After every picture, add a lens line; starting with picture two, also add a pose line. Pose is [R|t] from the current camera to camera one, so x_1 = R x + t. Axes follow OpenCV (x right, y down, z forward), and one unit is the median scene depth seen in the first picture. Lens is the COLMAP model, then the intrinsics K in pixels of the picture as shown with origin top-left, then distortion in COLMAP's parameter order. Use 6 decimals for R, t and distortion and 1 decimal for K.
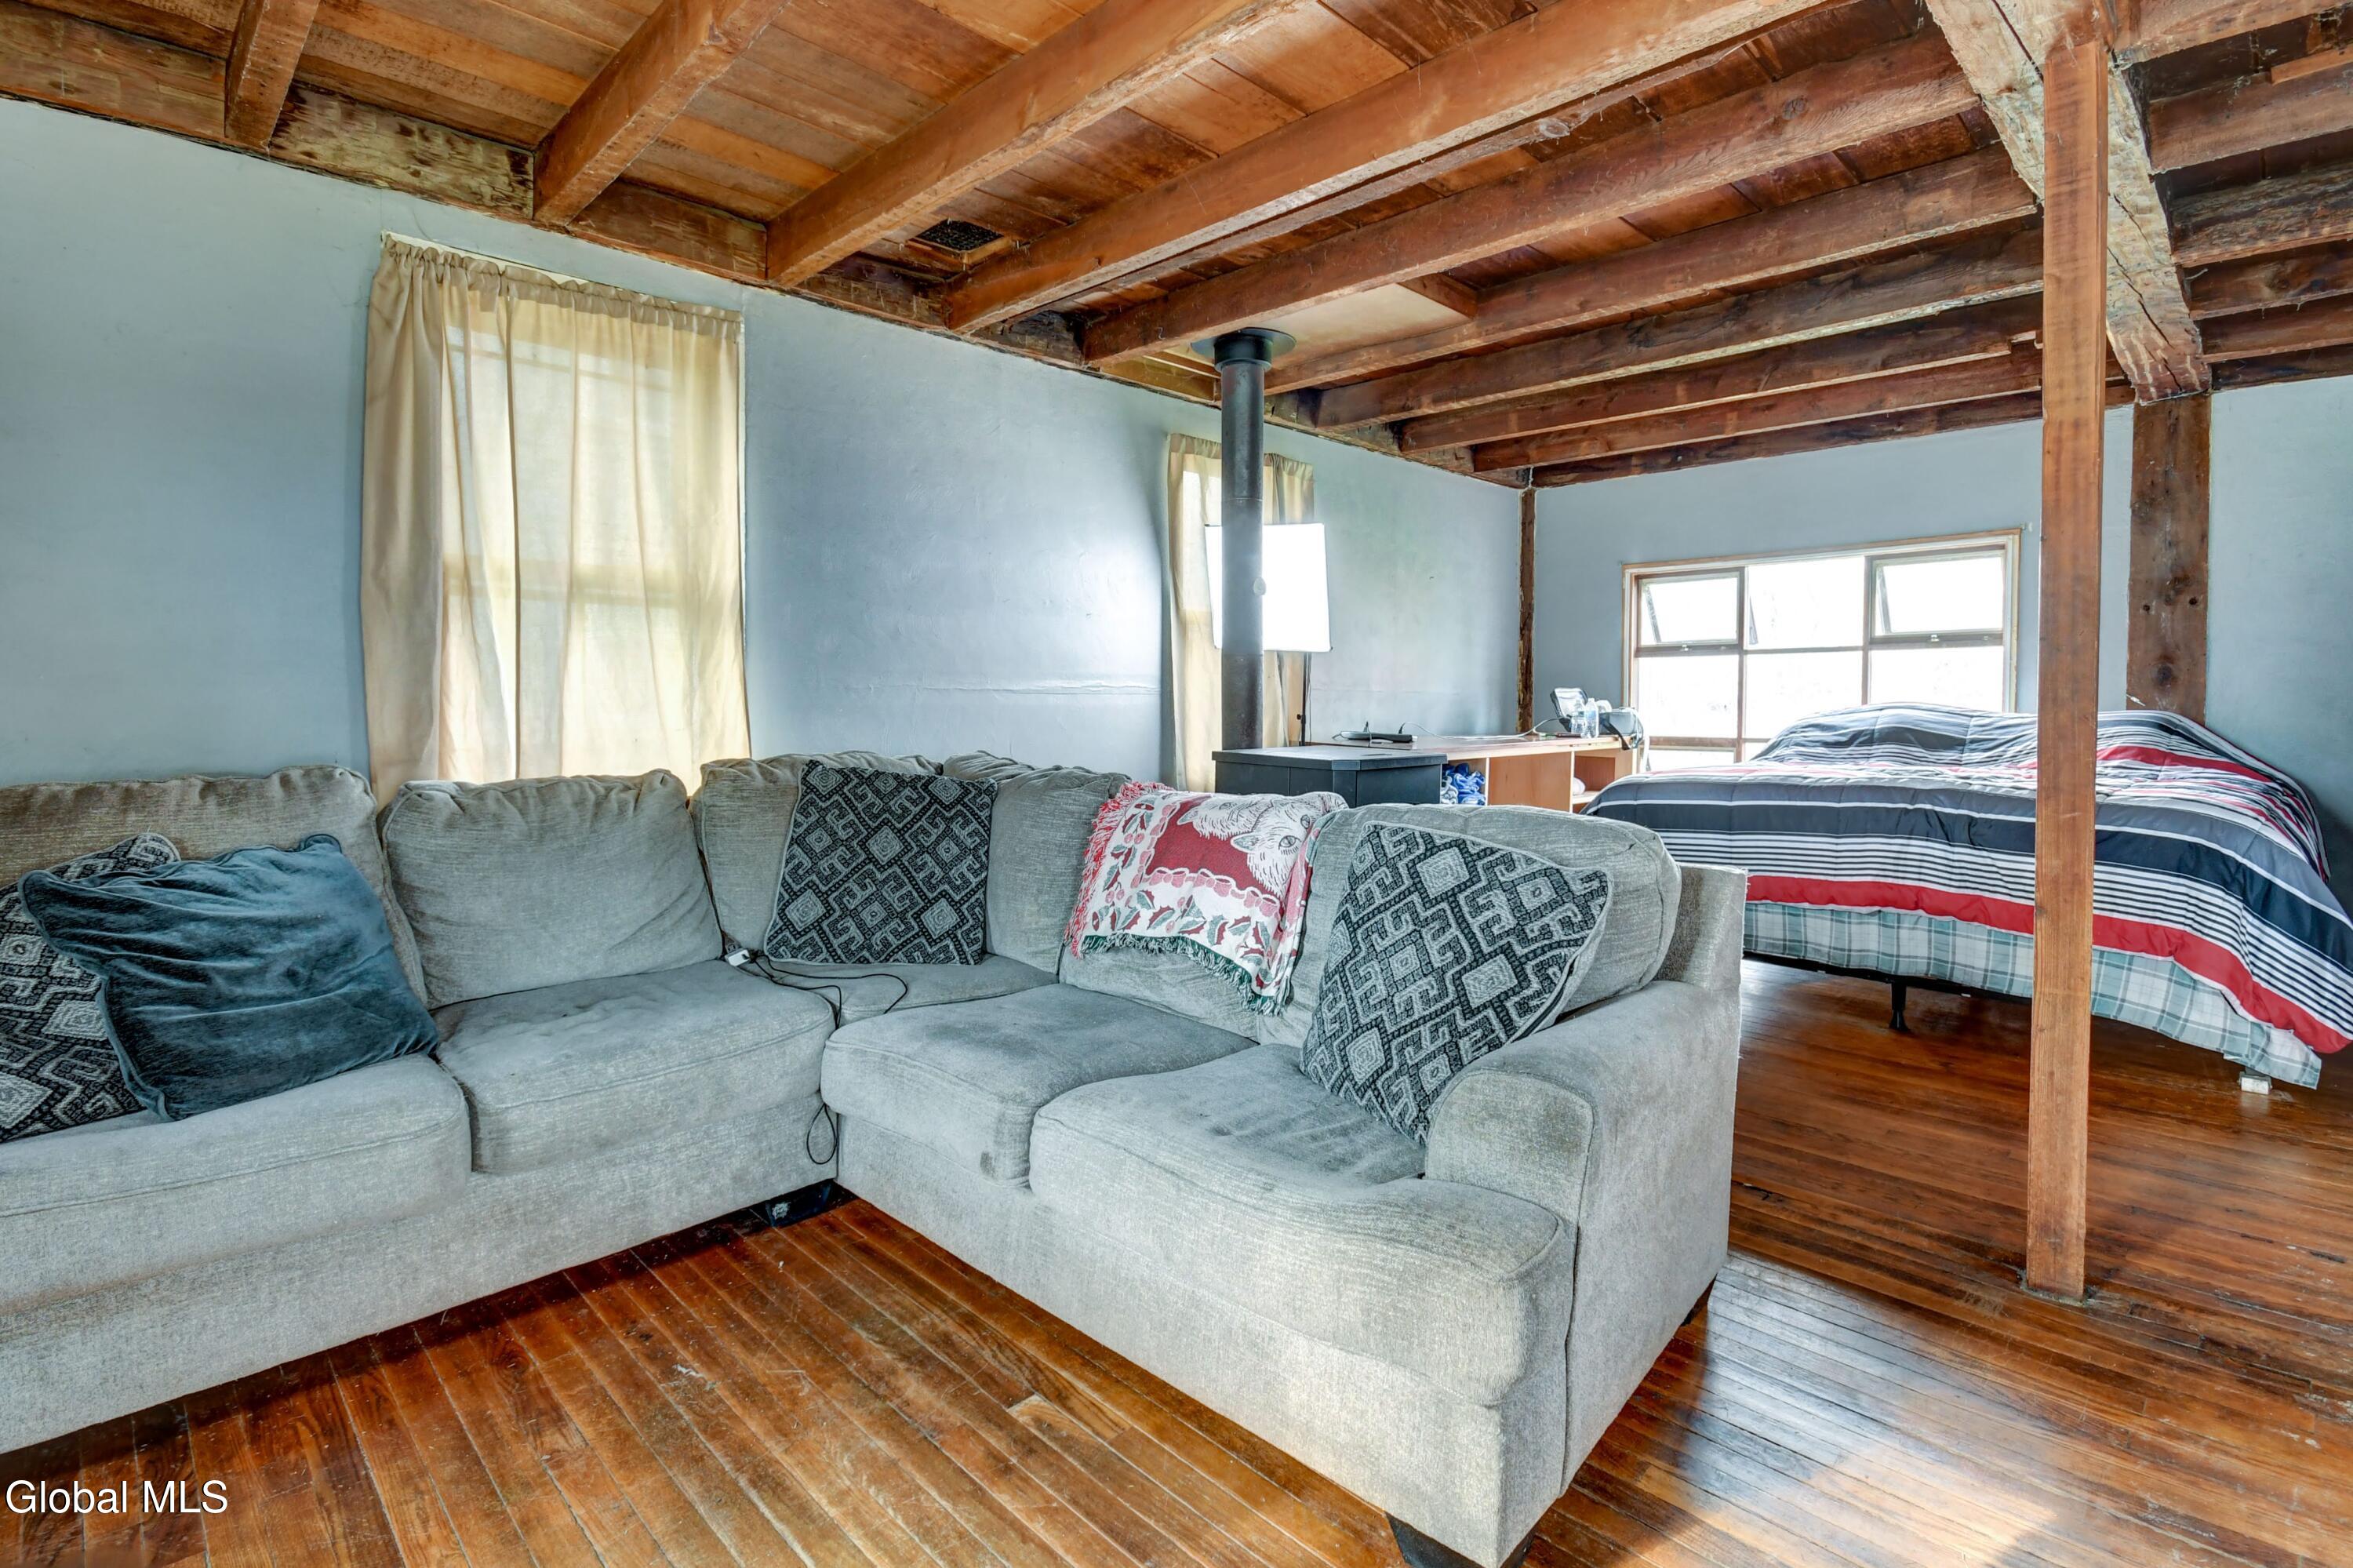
lens RADIAL K [[1082.5, 0, 1184.4], [0, 1082.5, 729.1], [0, 0, 1]] dist [0.007839, -0.002328]
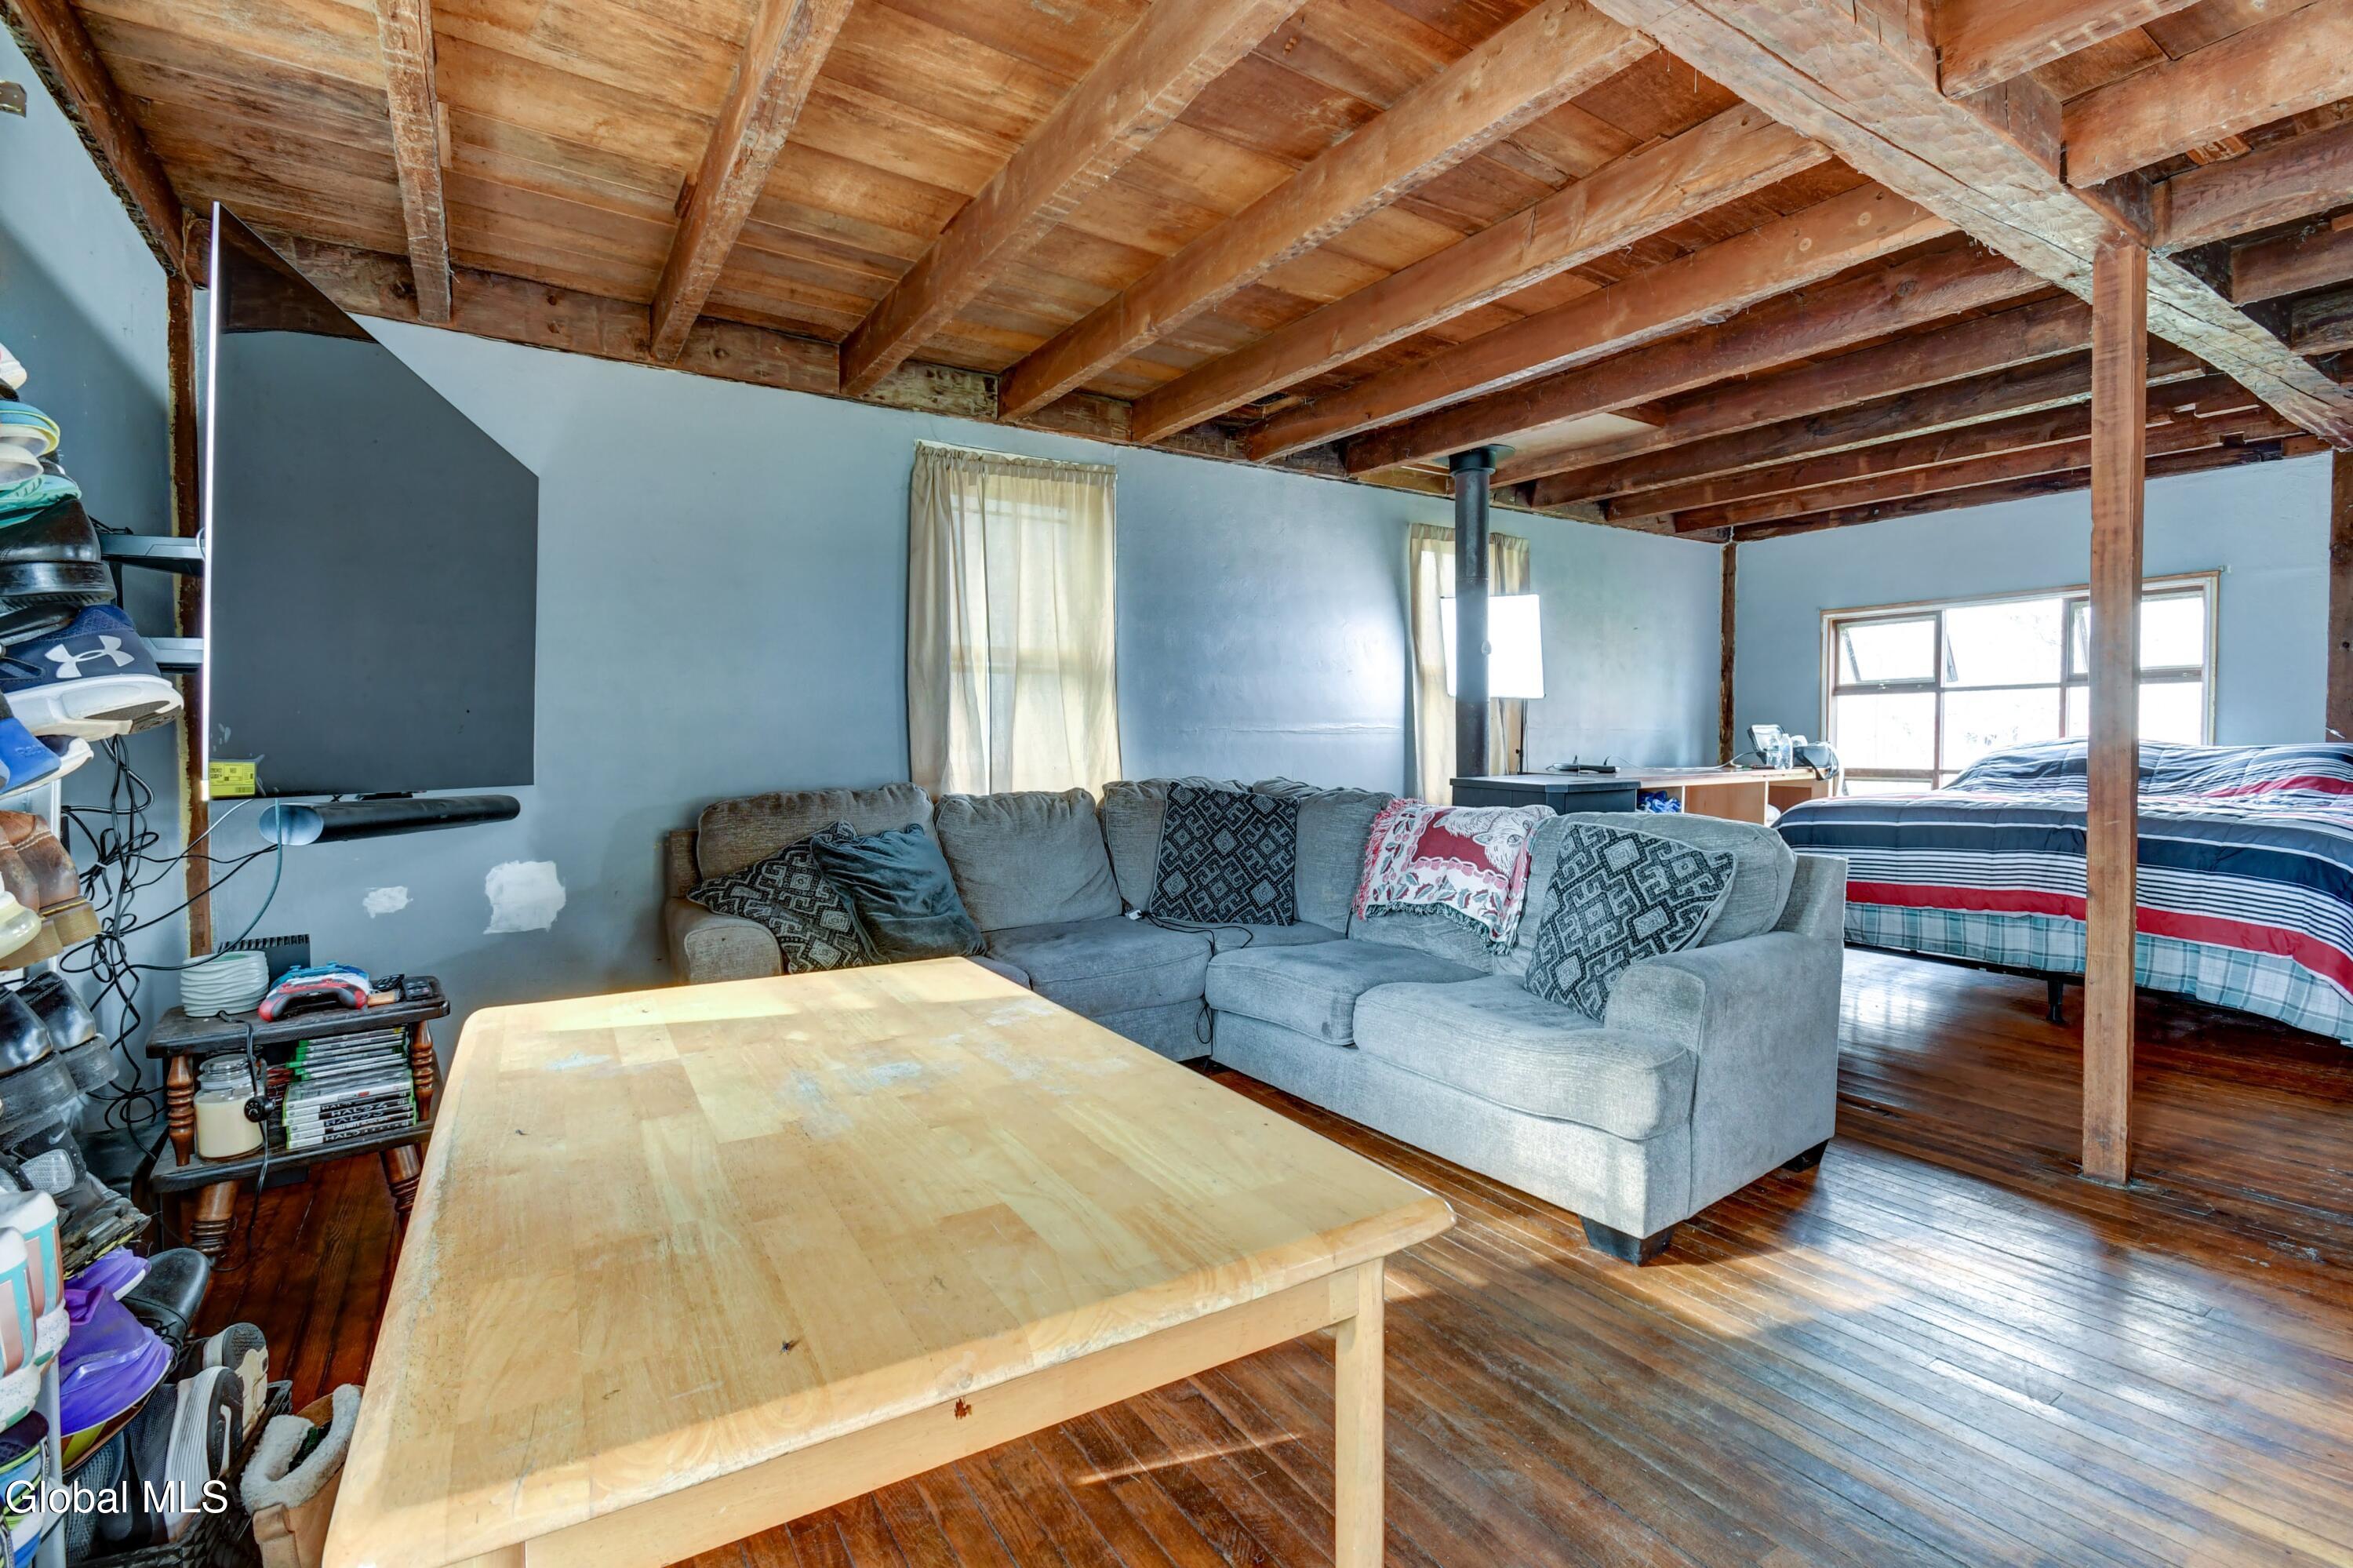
lens RADIAL K [[1082.5, 0, 1245.3], [0, 1082.5, 749.7], [0, 0, 1]] dist [0.007839, -0.002328]
pose [[0.990627, -0.001968, -0.136580, -0.052858], [0.000375, 0.999932, -0.011690, 0.002950], [0.136593, 0.011530, 0.990560, -0.402029]]
